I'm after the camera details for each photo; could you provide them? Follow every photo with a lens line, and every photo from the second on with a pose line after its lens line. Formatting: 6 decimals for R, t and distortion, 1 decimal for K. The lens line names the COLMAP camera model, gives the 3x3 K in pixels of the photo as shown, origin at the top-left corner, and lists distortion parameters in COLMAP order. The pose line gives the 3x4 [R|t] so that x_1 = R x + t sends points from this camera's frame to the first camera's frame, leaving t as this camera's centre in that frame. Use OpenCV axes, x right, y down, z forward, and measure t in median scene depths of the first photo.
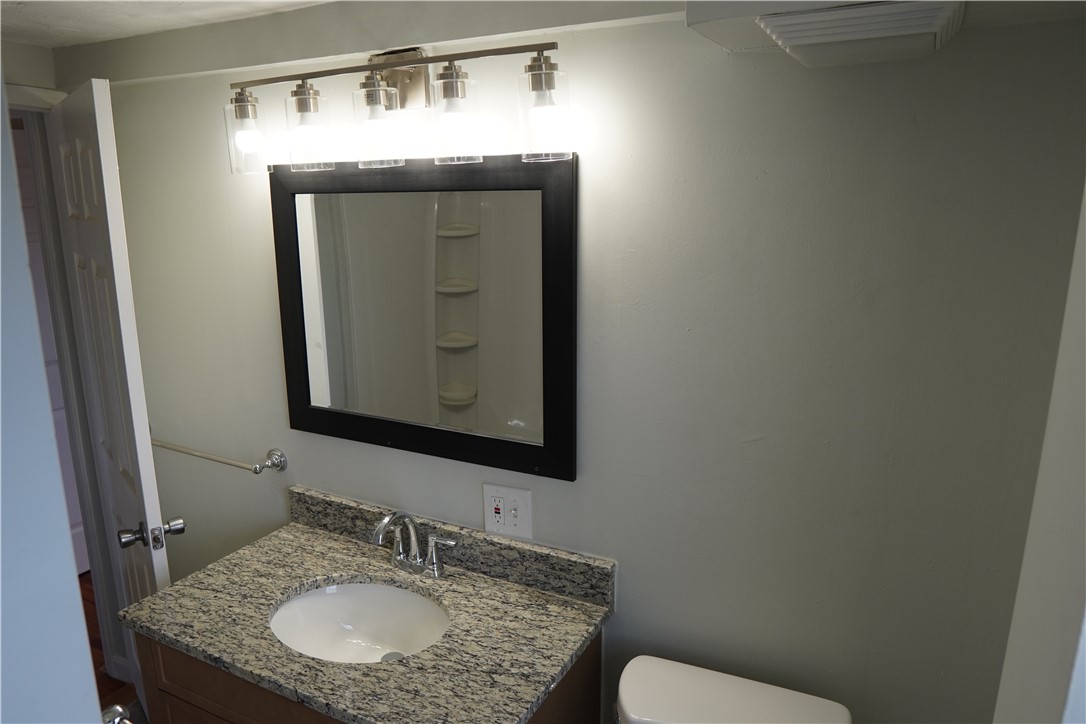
lens RADIAL K [[760.3, 0, 547.8], [0, 760.3, 363.1], [0, 0, 1]] dist [-0.100330, 0.054927]
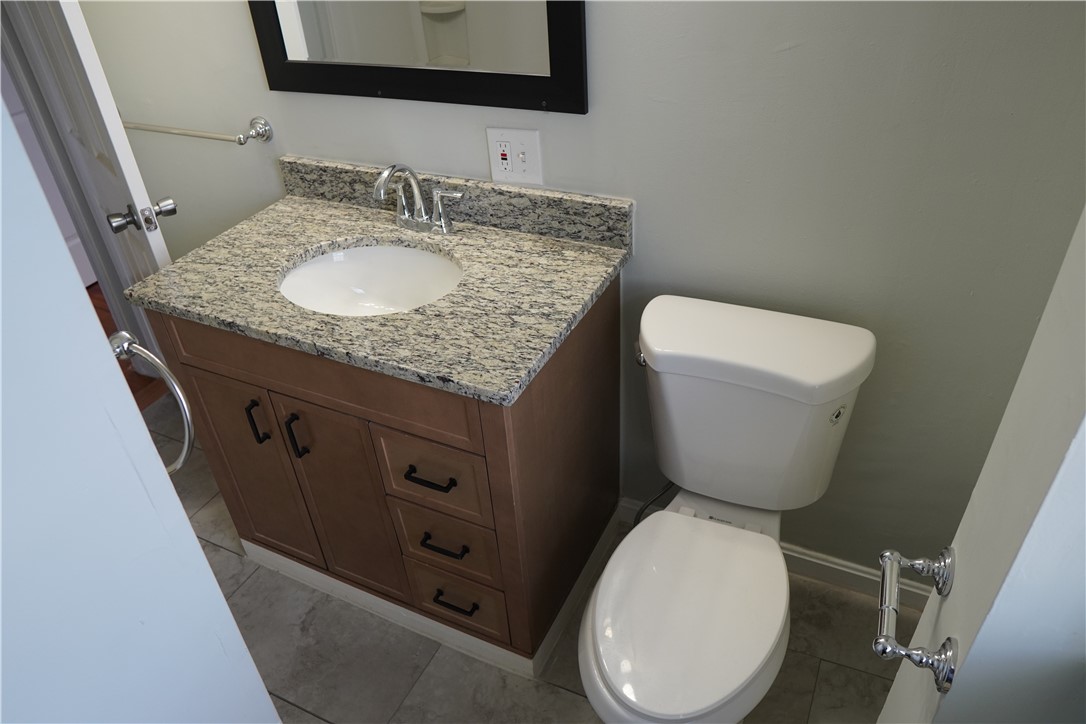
lens RADIAL K [[760.3, 0, 548.3], [0, 760.3, 360.9], [0, 0, 1]] dist [-0.100330, 0.054927]
pose [[0.998413, -0.055253, -0.010856, -0.016677], [0.055390, 0.928994, 0.365925, 0.095828], [-0.010134, -0.365946, 0.930581, 0.047121]]
